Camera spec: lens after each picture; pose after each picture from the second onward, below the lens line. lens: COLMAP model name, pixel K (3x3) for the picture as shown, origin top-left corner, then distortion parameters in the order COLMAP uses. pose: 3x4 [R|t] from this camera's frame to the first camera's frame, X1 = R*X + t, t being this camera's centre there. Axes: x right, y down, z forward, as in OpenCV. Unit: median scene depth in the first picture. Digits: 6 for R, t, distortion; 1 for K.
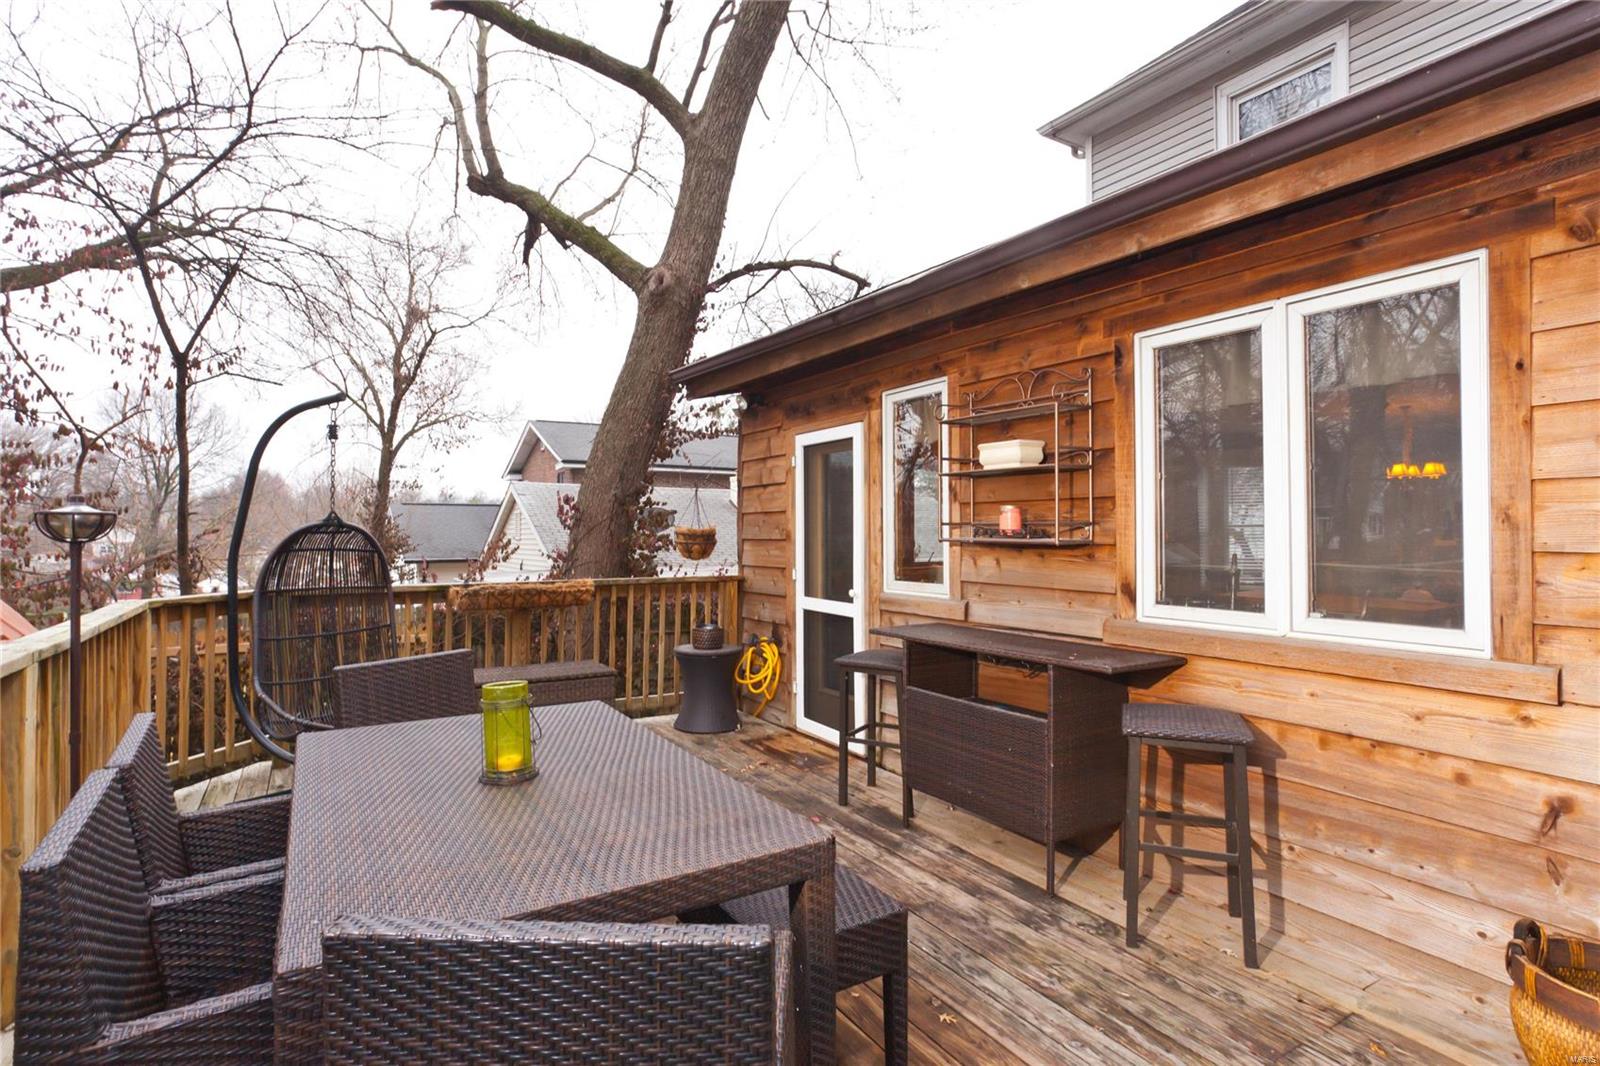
lens RADIAL K [[773.3, 0, 799.0], [0, 773.3, 522.8], [0, 0, 1]] dist [-0.021269, -0.000078]
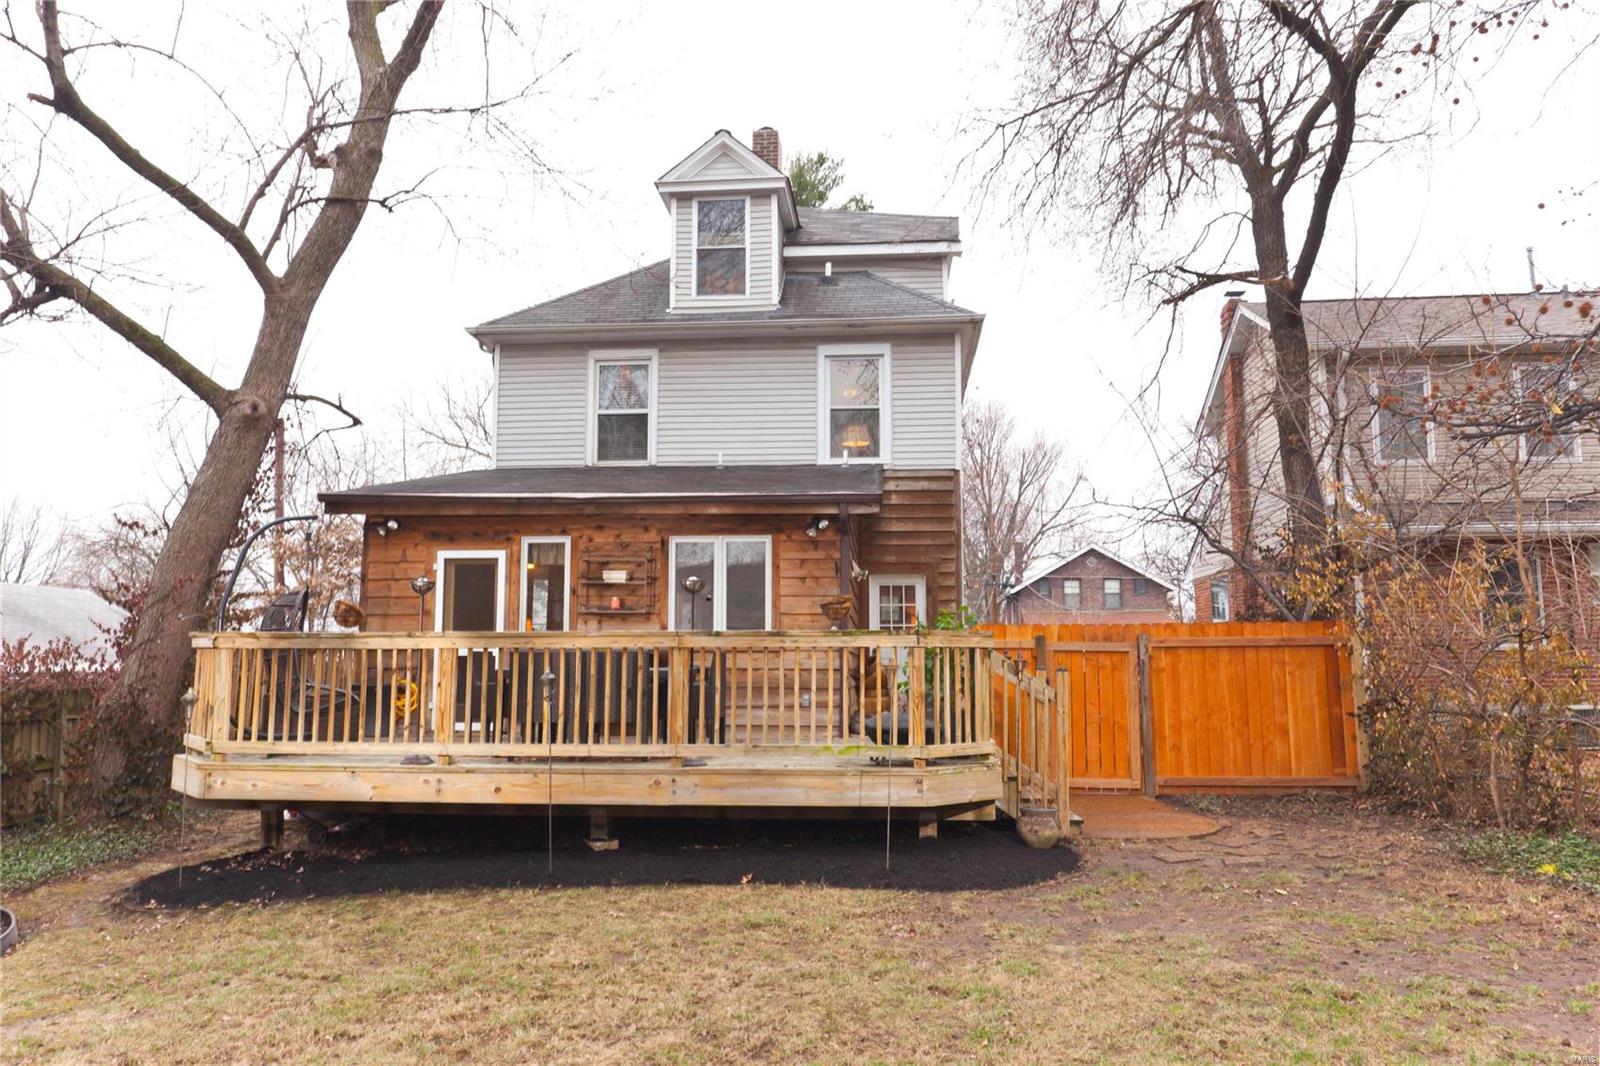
lens RADIAL K [[1160.6, 0, 820.9], [0, 1160.6, 583.6], [0, 0, 1]] dist [-0.040791, 0.005097]
pose [[0.593267, 0.079119, 0.801108, -1.704909], [-0.011077, 0.995867, -0.090150, 0.192339], [-0.804929, 0.044609, 0.591691, -1.253652]]
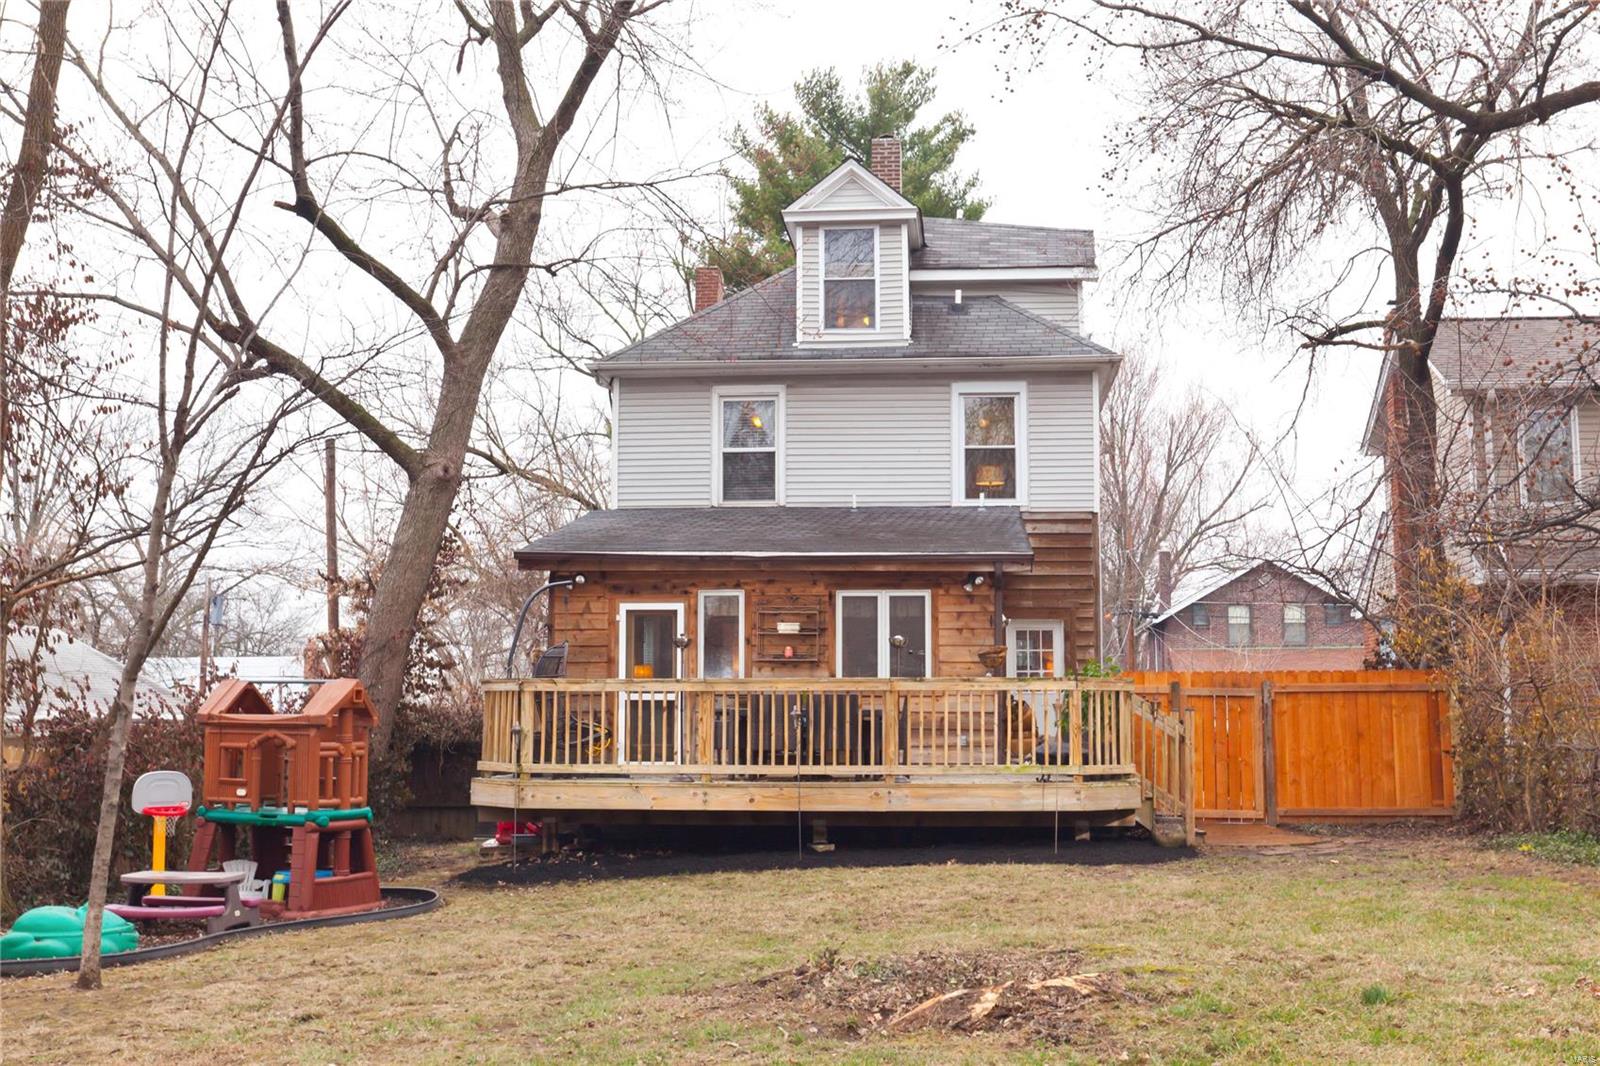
lens RADIAL K [[1865.4, 0, 783.6], [0, 1865.4, 611.8], [0, 0, 1]] dist [-0.159694, 0.000000]
pose [[0.621560, 0.073699, 0.779892, -3.581880], [-0.014866, 0.996495, -0.082320, 0.291125], [-0.783226, 0.039573, 0.620477, -2.234011]]
